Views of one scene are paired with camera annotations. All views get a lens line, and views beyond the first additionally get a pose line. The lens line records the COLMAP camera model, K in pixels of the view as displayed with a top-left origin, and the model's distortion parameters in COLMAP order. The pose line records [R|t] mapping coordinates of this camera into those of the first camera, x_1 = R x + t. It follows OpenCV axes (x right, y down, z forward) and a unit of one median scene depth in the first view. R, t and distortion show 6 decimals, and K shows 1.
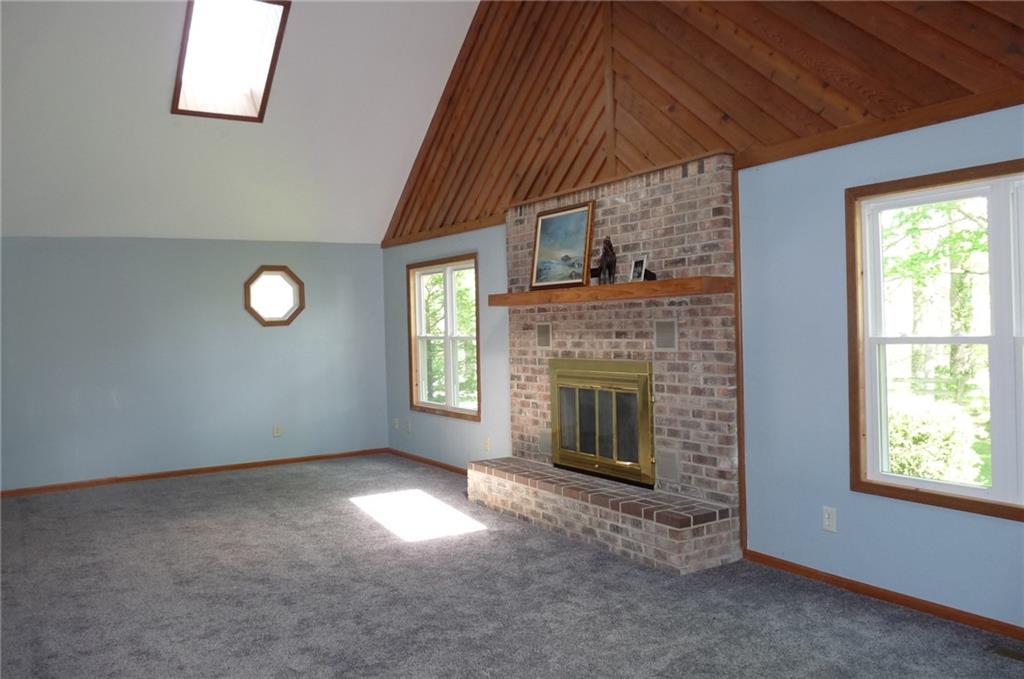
lens RADIAL K [[820.5, 0, 512.8], [0, 820.5, 341.0], [0, 0, 1]] dist [-0.007680, -0.028677]
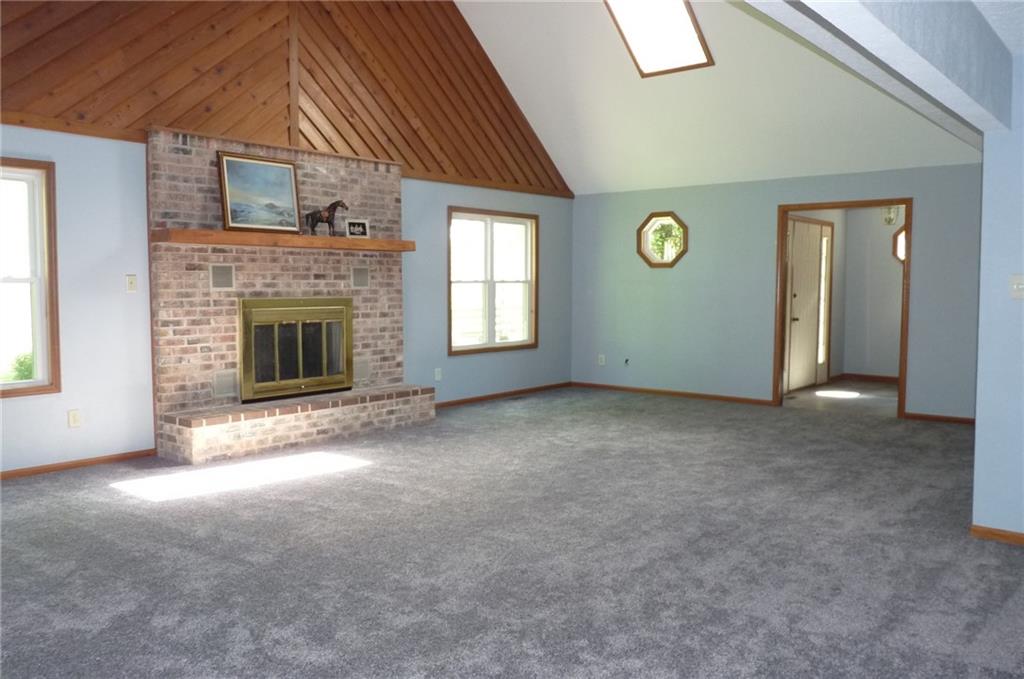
lens RADIAL K [[820.5, 0, 511.5], [0, 820.5, 339.3], [0, 0, 1]] dist [-0.007680, -0.028677]
pose [[-0.322686, -0.038720, 0.945714, -1.150452], [0.026841, 0.998387, 0.050035, 0.032875], [-0.946126, 0.041530, -0.321126, 1.122796]]
